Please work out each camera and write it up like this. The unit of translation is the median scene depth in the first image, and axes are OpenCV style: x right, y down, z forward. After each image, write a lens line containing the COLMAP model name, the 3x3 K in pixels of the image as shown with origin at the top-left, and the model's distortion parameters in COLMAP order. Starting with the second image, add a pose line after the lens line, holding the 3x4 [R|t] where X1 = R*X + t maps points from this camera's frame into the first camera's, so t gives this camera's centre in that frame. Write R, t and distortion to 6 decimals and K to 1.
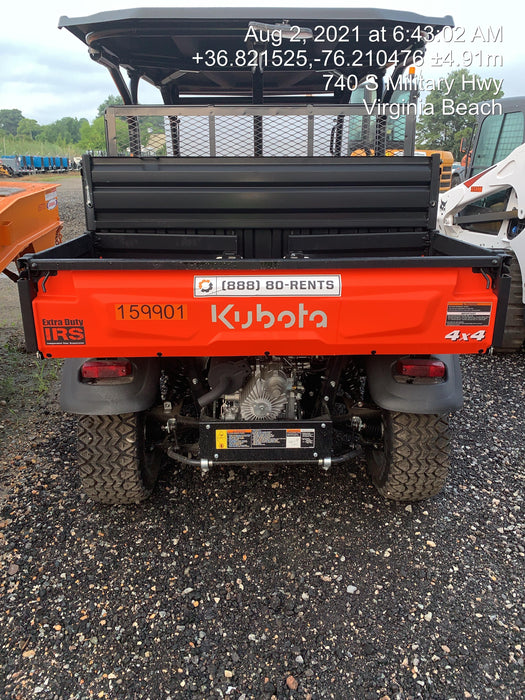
lens RADIAL K [[540.0, 0, 268.2], [0, 540.0, 337.5], [0, 0, 1]] dist [0.046807, -0.034509]
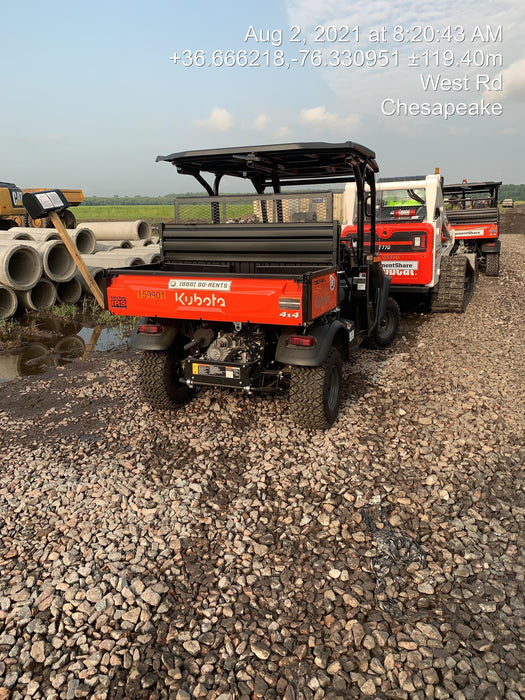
lens RADIAL K [[540.0, 0, 259.9], [0, 540.0, 344.4], [0, 0, 1]] dist [0.046807, -0.034509]
pose [[0.913008, 0.078103, -0.400395, 1.058670], [-0.109452, 0.992414, -0.055994, 0.223016], [0.392984, 0.094947, 0.914630, -0.797364]]
